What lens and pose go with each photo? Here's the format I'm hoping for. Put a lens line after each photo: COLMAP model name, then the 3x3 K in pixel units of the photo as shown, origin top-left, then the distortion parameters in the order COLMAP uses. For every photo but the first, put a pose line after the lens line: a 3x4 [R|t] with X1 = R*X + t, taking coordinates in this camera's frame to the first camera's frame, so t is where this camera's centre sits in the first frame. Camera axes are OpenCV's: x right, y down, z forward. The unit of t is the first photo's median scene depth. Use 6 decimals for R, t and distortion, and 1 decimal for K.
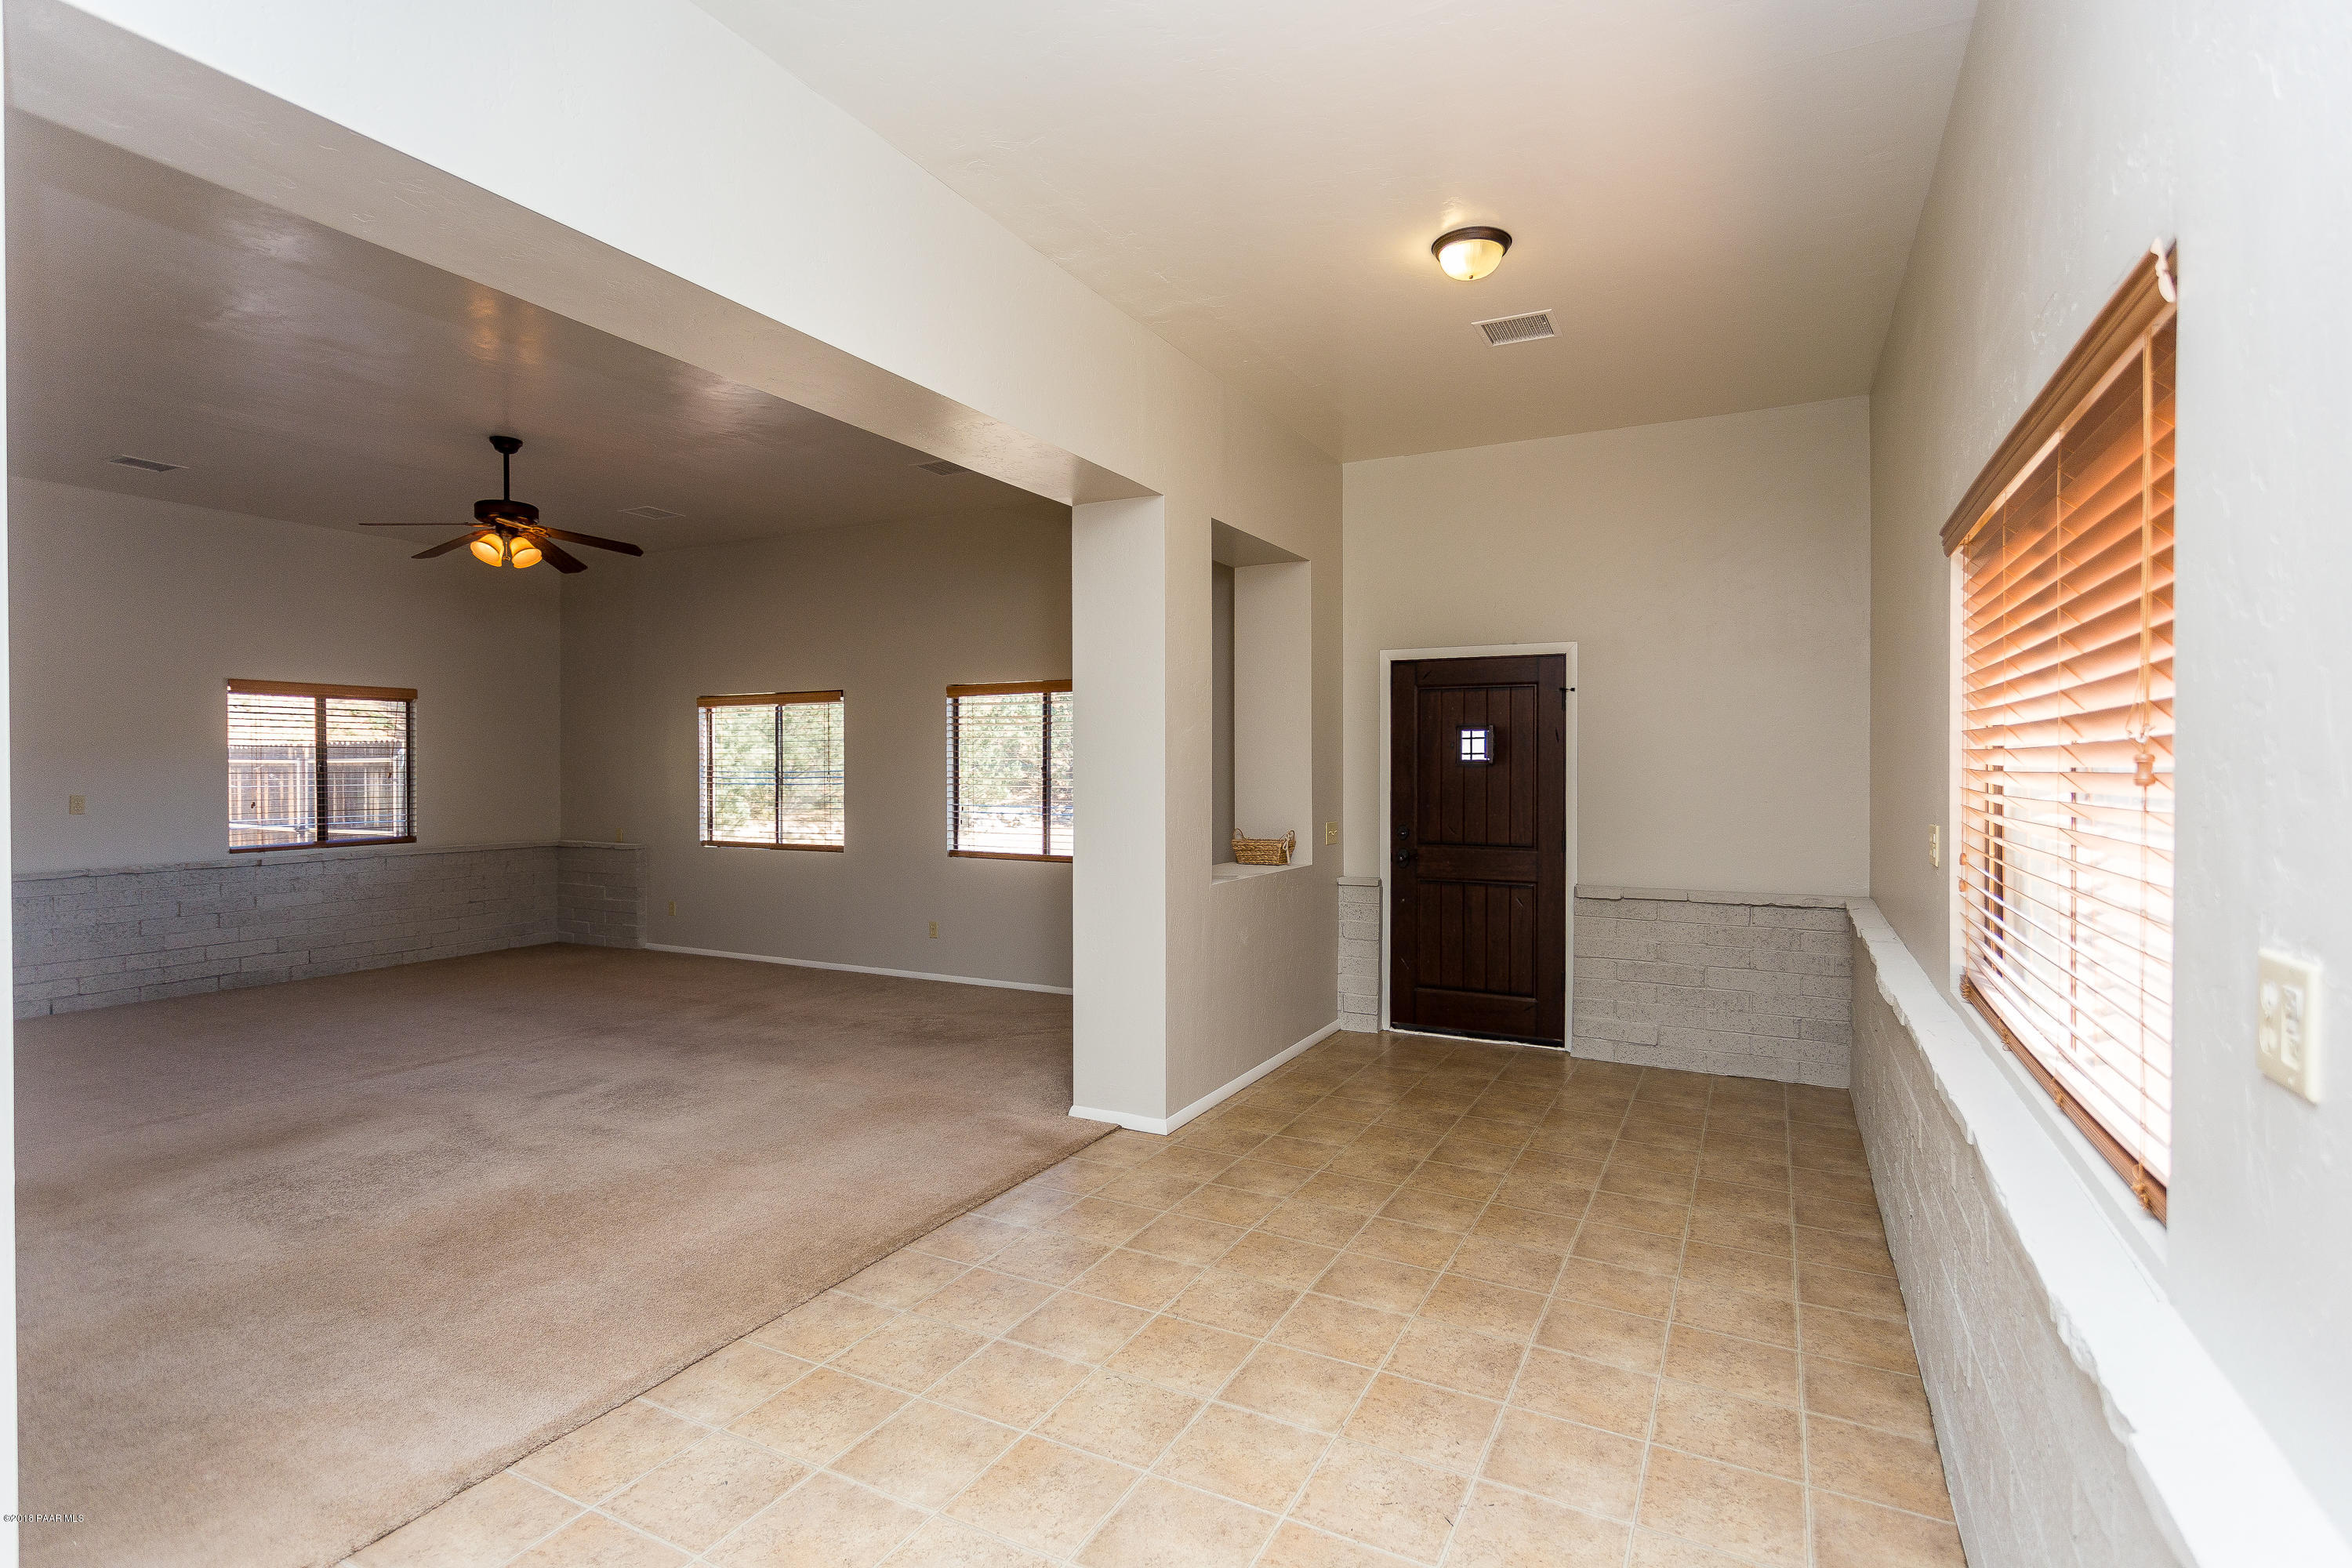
lens RADIAL K [[1119.4, 0, 1176.0], [0, 1119.4, 784.0], [0, 0, 1]] dist [0.003292, 0.005914]
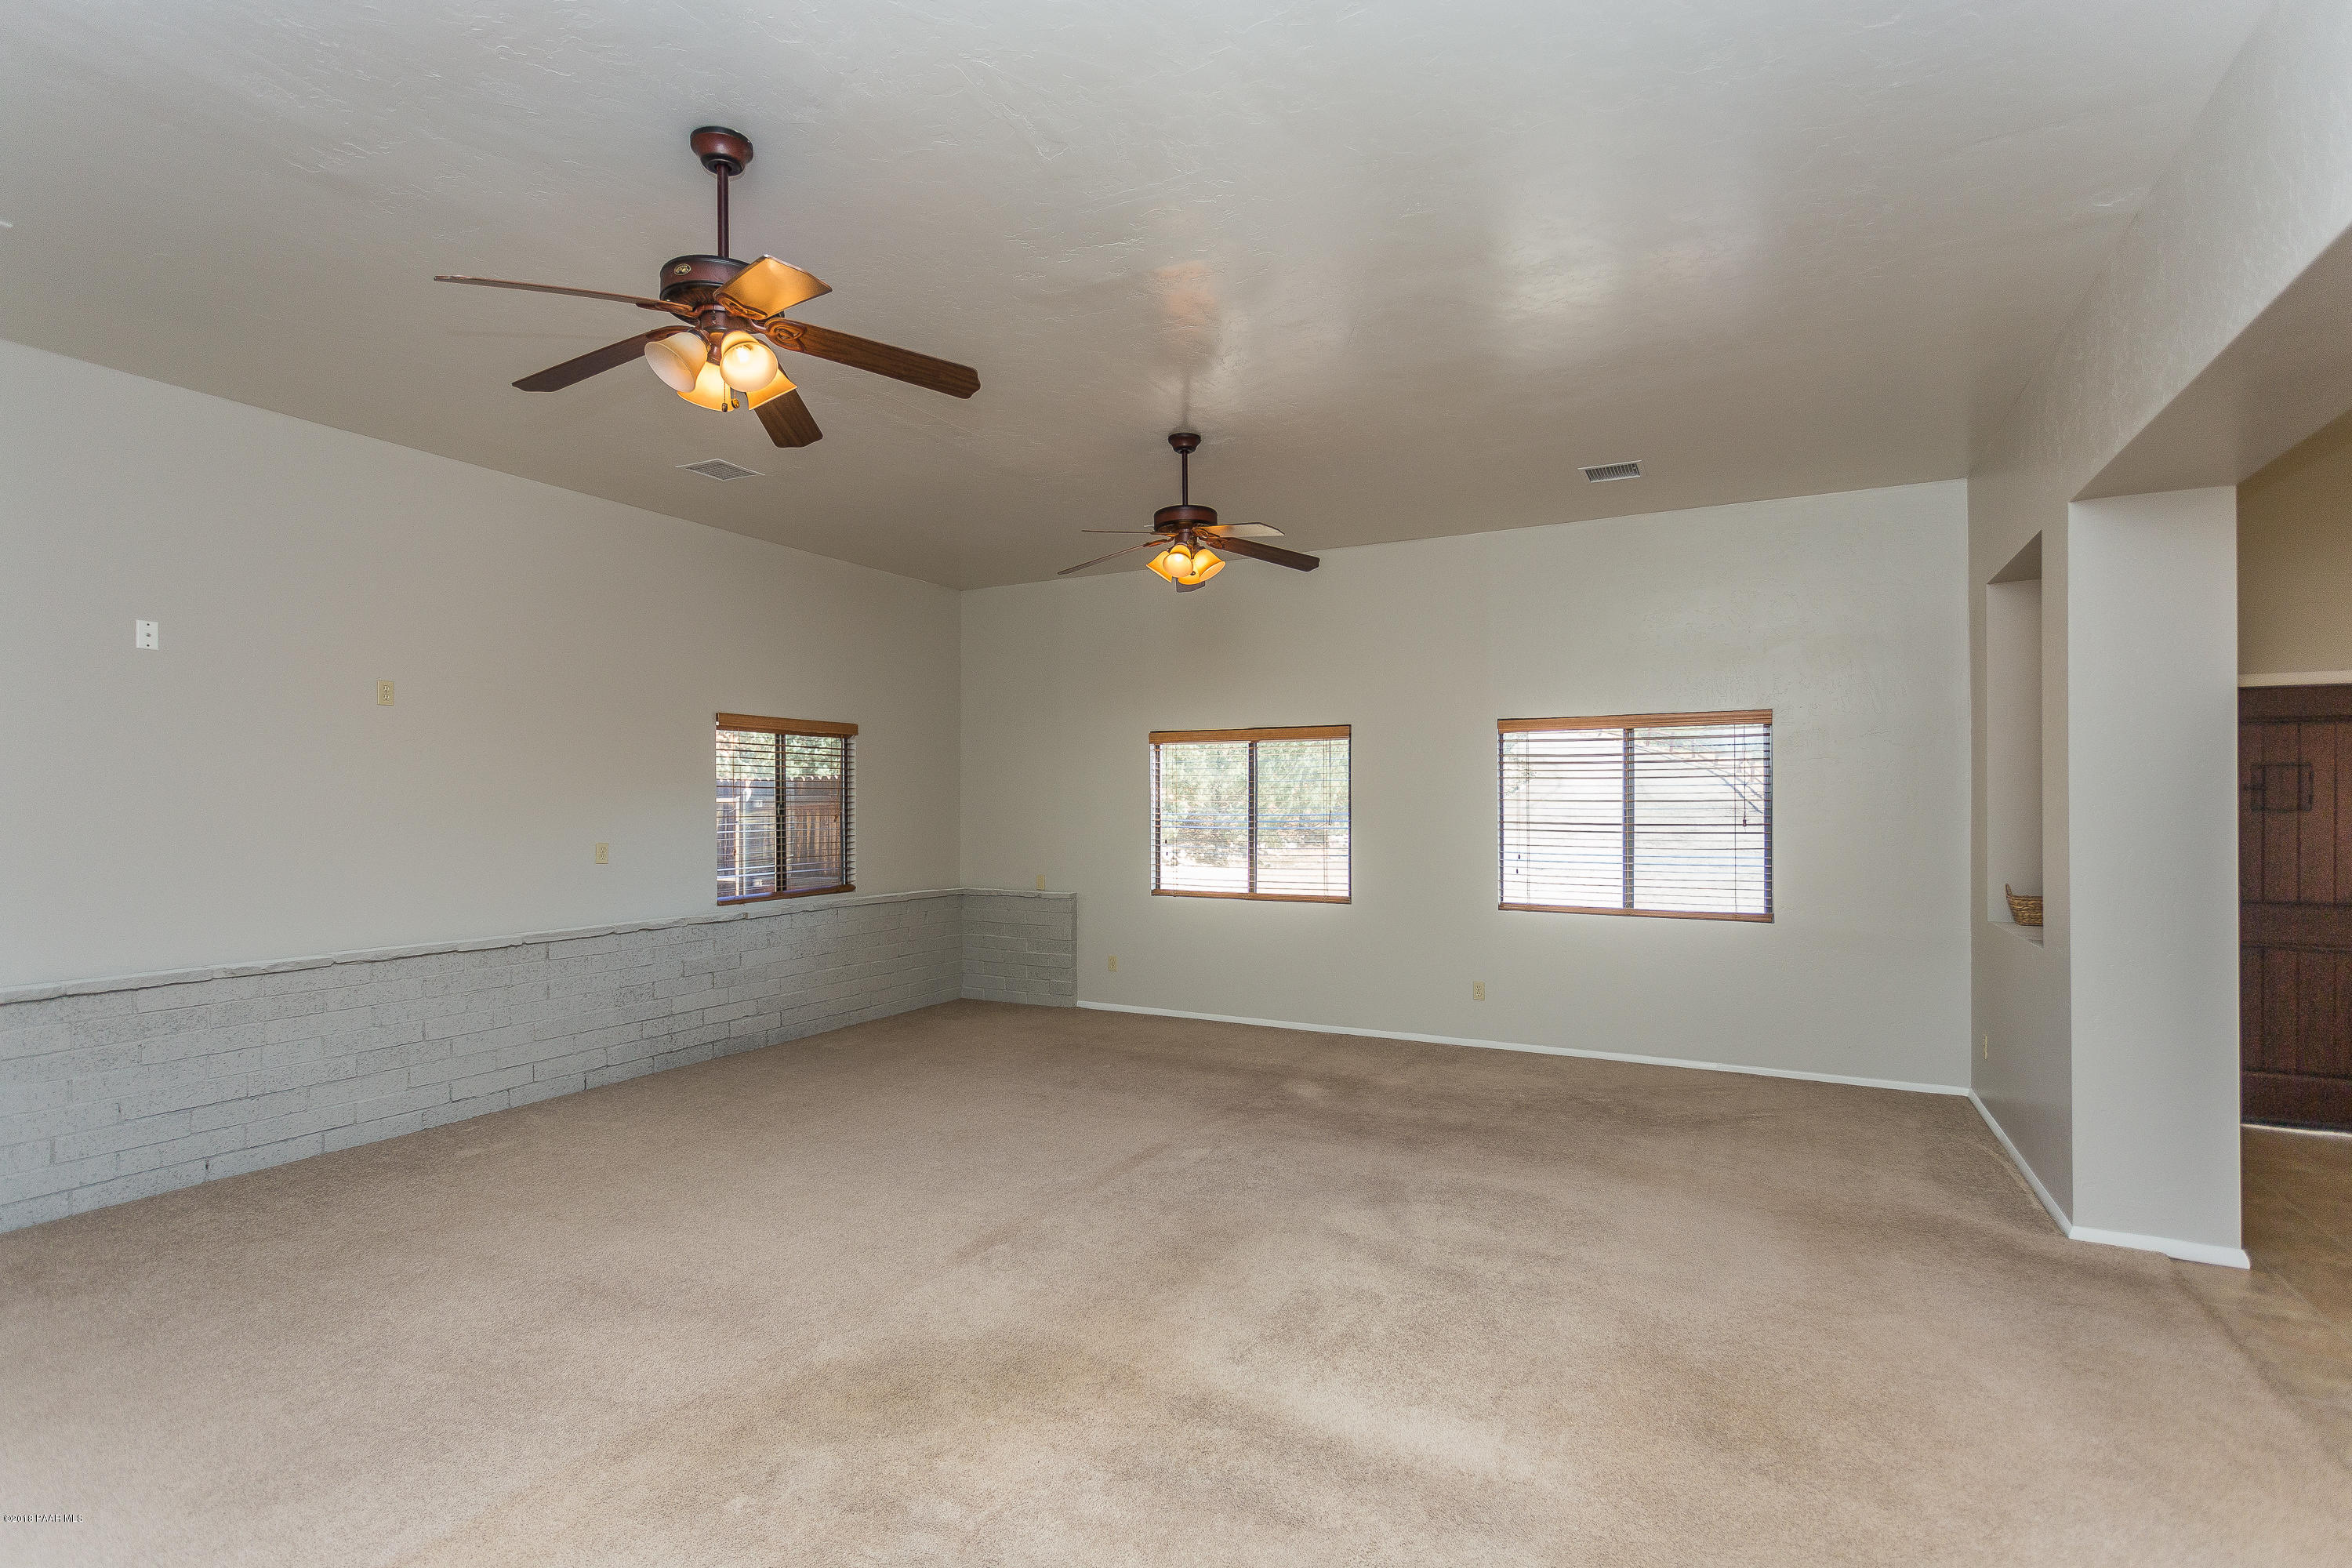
lens RADIAL K [[1116.8, 0, 1176.0], [0, 1116.8, 784.0], [0, 0, 1]] dist [0.003518, 0.000898]
pose [[0.999970, -0.001557, -0.007564, -0.430044], [0.001338, 0.999581, -0.028906, -0.009176], [0.007606, 0.028895, 0.999554, 0.091767]]
